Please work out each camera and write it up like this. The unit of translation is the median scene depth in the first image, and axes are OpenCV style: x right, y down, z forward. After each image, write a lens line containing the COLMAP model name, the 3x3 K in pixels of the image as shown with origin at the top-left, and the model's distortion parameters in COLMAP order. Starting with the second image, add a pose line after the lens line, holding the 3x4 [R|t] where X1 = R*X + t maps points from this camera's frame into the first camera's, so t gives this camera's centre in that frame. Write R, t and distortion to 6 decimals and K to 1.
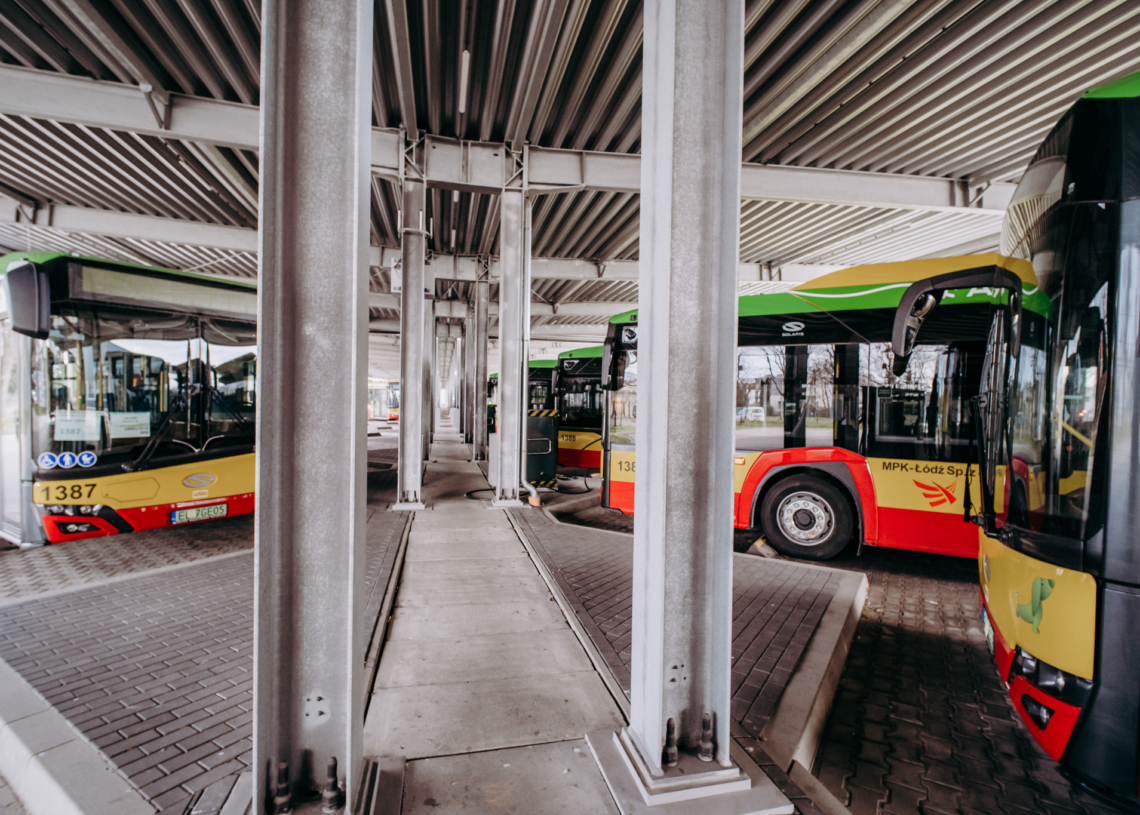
lens RADIAL K [[570.1, 0, 566.6], [0, 570.1, 413.2], [0, 0, 1]] dist [-0.003101, -0.001467]
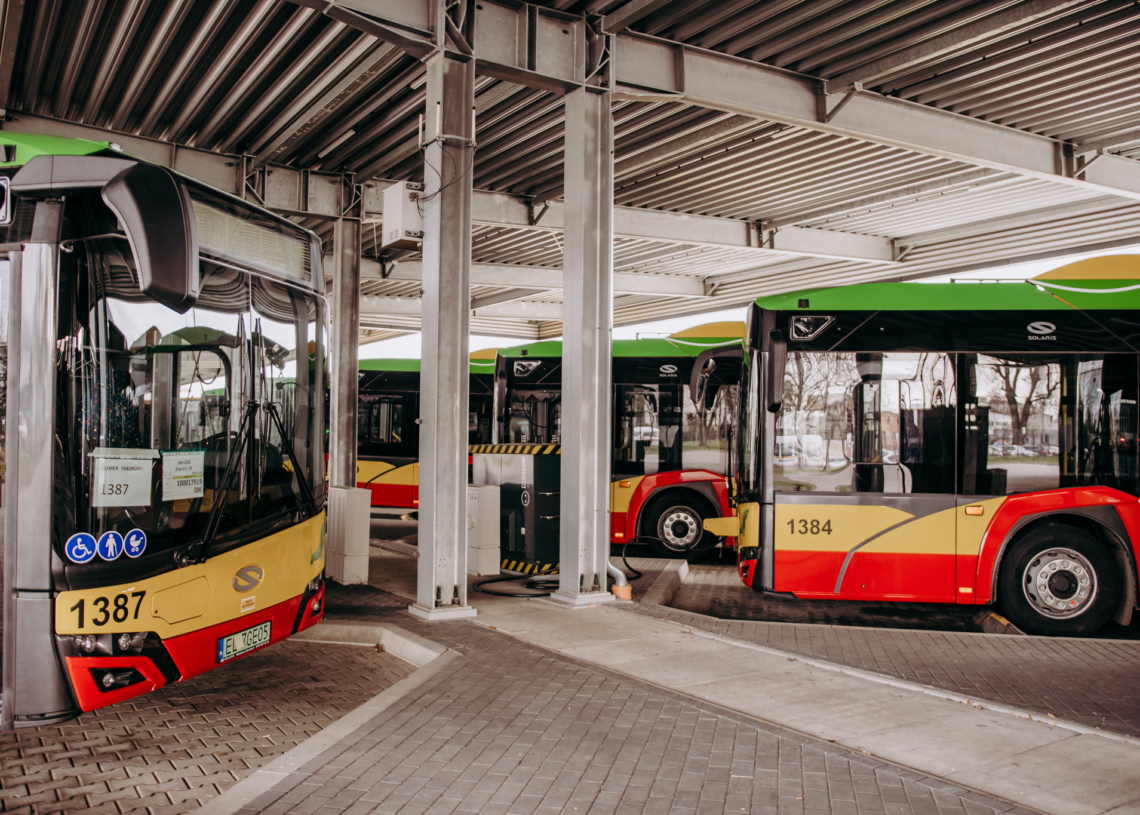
lens RADIAL K [[985.2, 0, 569.2], [0, 985.2, 406.2], [0, 0, 1]] dist [-0.066411, -0.002541]
pose [[0.935874, 0.004518, 0.352306, -0.642508], [0.011040, 0.999051, -0.042138, -0.001480], [-0.352162, 0.043325, 0.934936, 0.028659]]
